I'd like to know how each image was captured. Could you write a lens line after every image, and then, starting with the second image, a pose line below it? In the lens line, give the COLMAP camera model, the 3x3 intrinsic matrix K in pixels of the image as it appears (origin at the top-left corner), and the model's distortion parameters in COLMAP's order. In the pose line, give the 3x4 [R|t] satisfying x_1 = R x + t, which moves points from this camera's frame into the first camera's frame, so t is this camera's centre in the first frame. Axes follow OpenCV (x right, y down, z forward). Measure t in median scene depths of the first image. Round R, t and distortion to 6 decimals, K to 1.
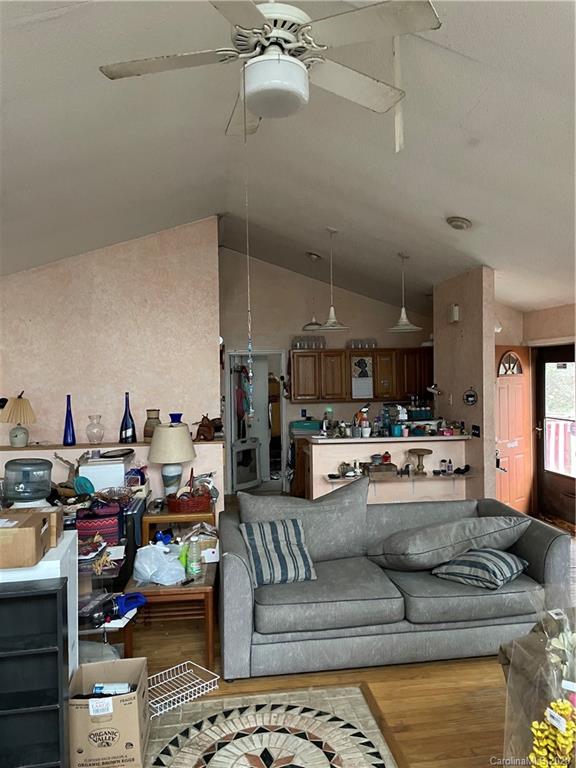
lens RADIAL K [[569.2, 0, 295.0], [0, 569.2, 382.1], [0, 0, 1]] dist [0.058126, -0.082624]
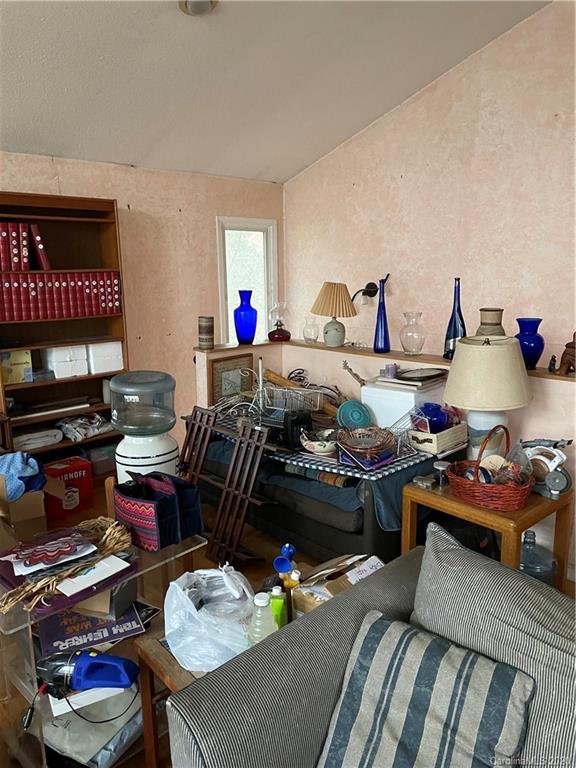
lens RADIAL K [[569.2, 0, 288.6], [0, 569.2, 386.3], [0, 0, 1]] dist [0.058126, -0.082624]
pose [[0.568562, 0.172248, -0.804405, 0.100204], [-0.004445, 0.978462, 0.206378, 0.005607], [0.822628, -0.113763, 0.557082, 0.435524]]
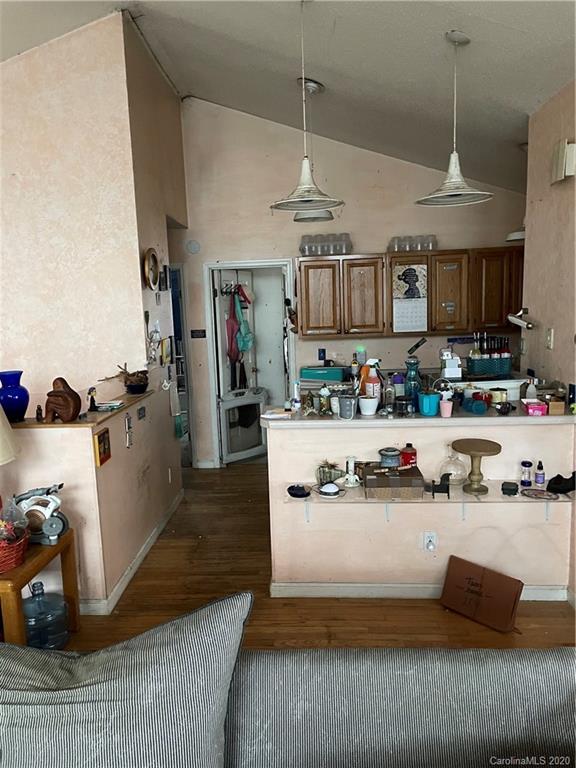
lens RADIAL K [[569.2, 0, 283.8], [0, 569.2, 387.5], [0, 0, 1]] dist [0.058126, -0.082624]
pose [[0.979633, 0.012845, -0.200387, 0.143069], [0.016314, 0.989561, 0.143190, -0.004432], [0.200134, -0.143543, 0.969196, 0.451501]]
